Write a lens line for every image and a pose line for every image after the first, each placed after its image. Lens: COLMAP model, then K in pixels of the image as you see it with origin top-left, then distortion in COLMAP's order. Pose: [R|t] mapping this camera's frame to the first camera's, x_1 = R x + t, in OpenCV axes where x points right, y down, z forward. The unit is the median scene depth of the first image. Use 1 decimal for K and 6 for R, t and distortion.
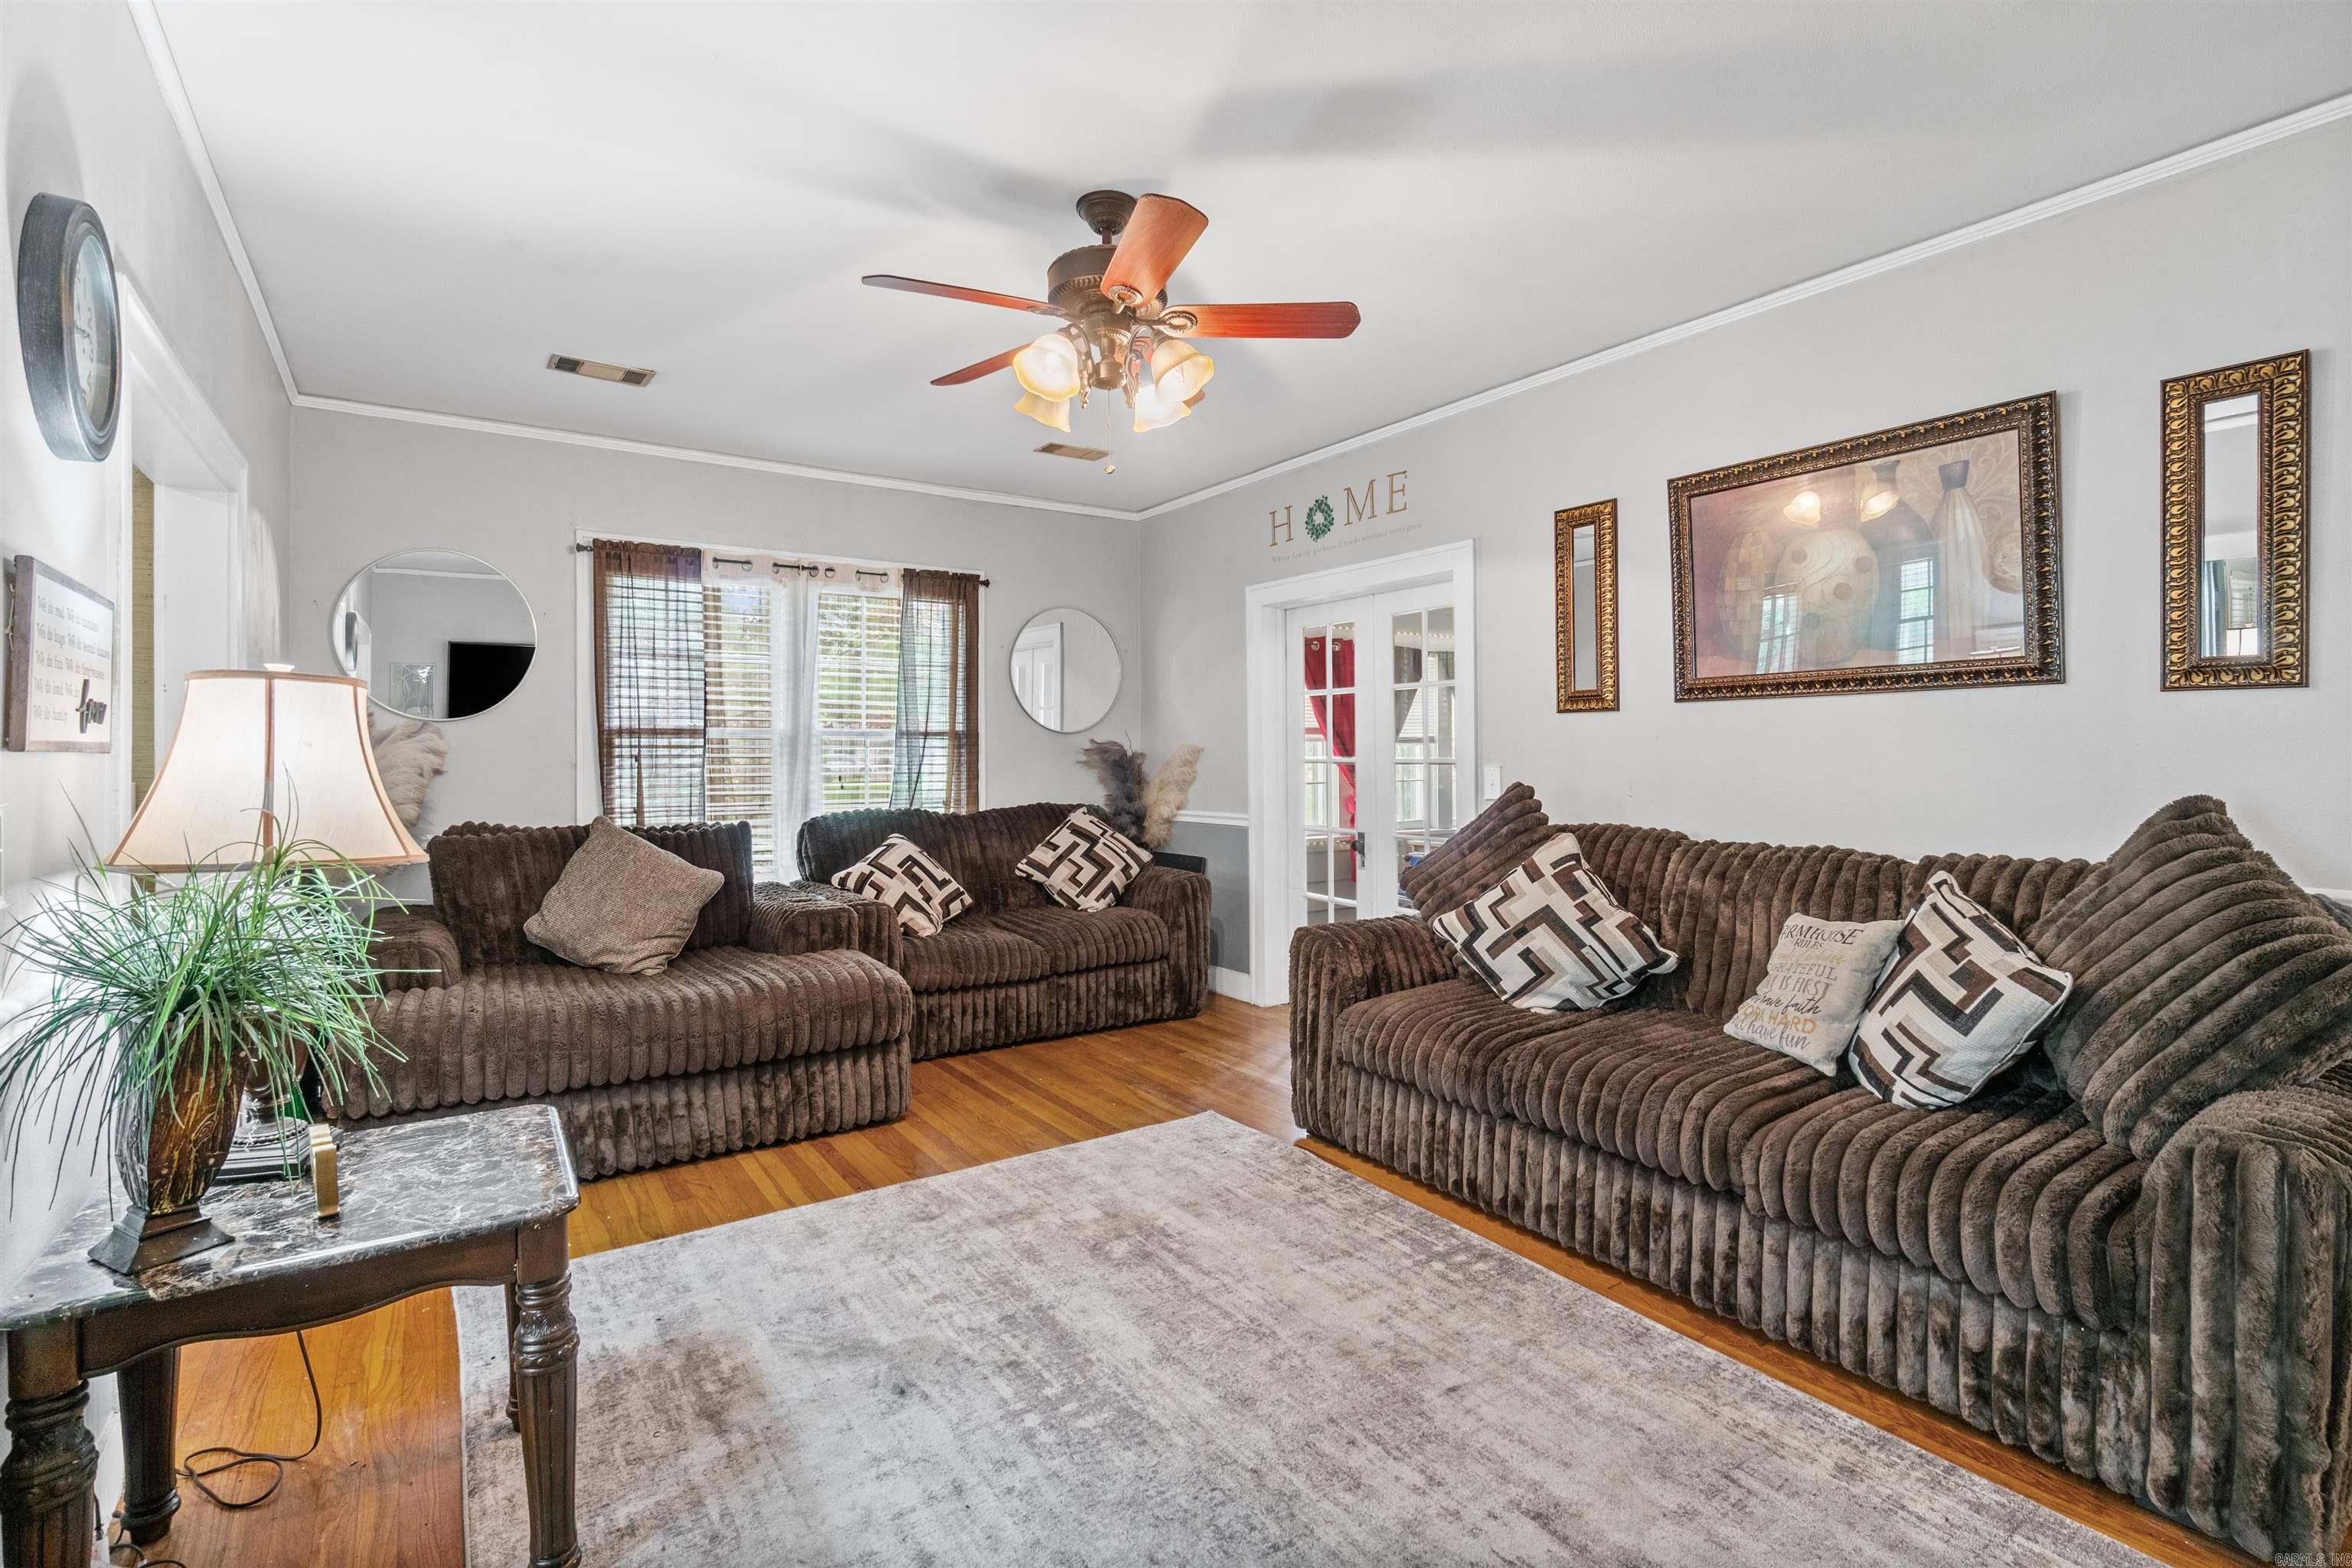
lens RADIAL K [[1061.7, 0, 1177.3], [0, 1061.7, 737.7], [0, 0, 1]] dist [0.000985, 0.000145]
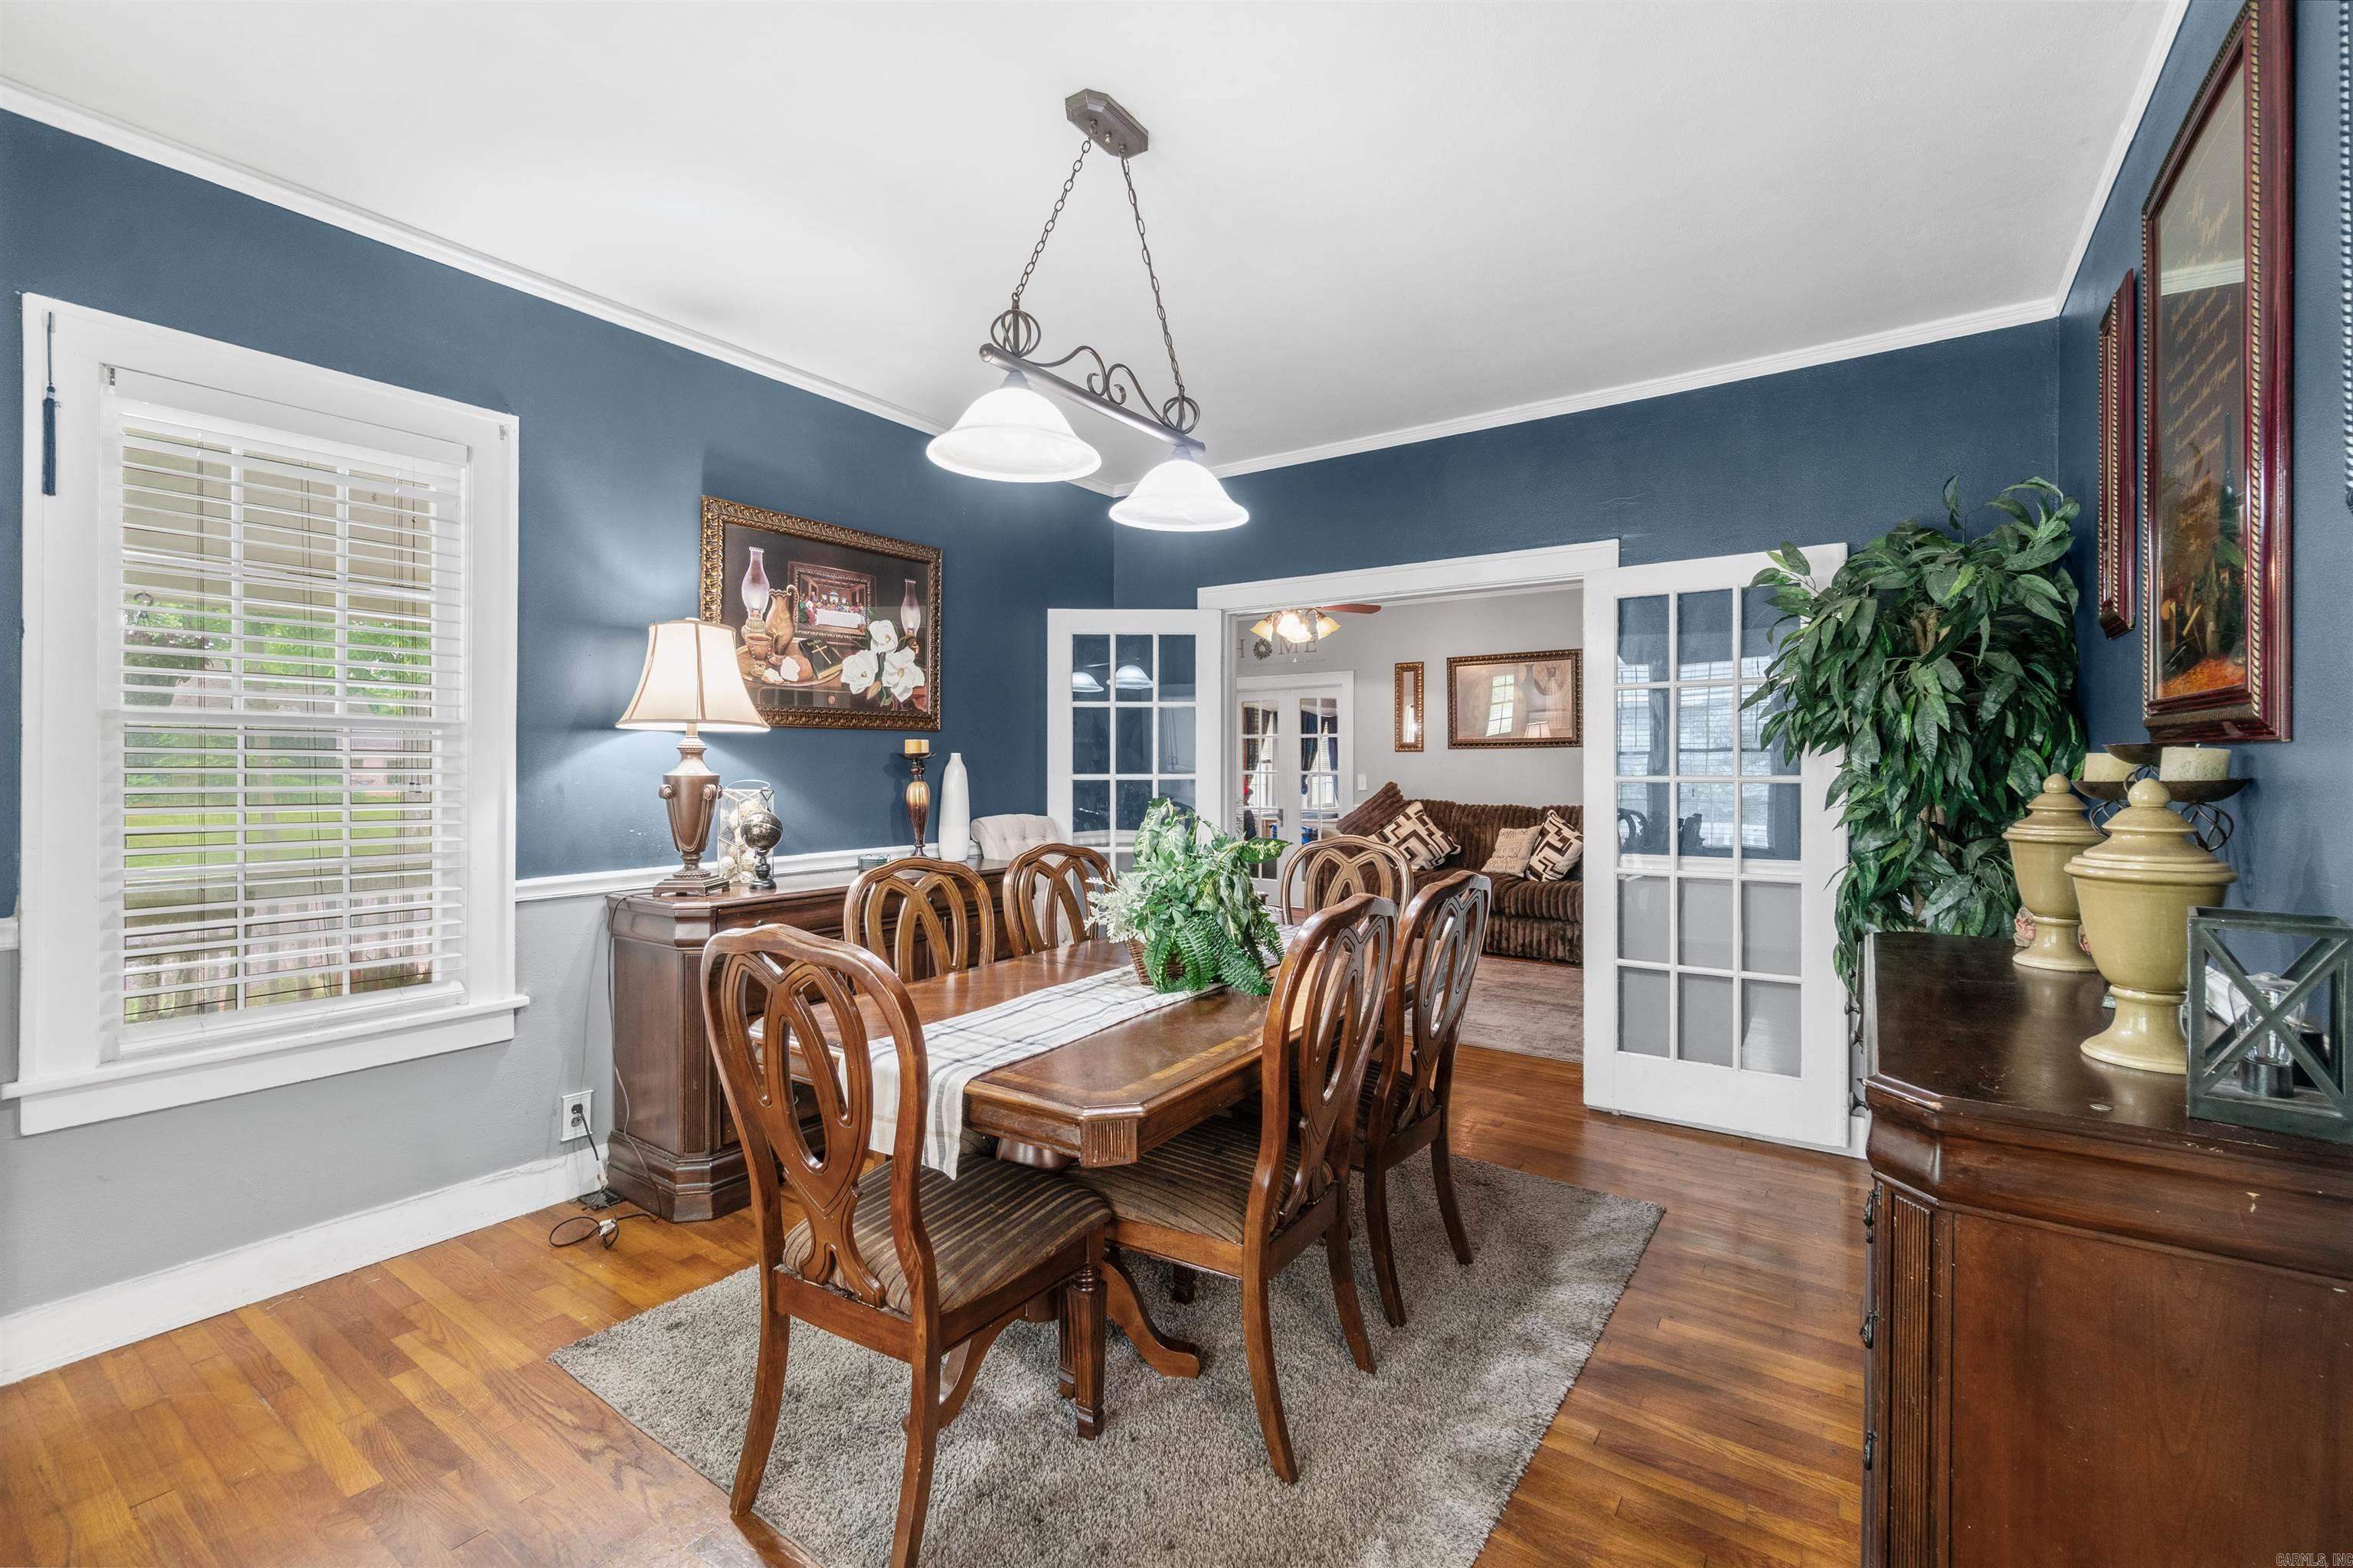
lens RADIAL K [[1011.4, 0, 1136.4], [0, 1011.4, 758.2], [0, 0, 1]] dist [0.002754, -0.000116]
pose [[0.943516, 0.009903, 0.331179, -1.089326], [-0.010761, 0.999942, 0.000758, -0.007232], [-0.331152, -0.004279, 0.943568, -1.067379]]
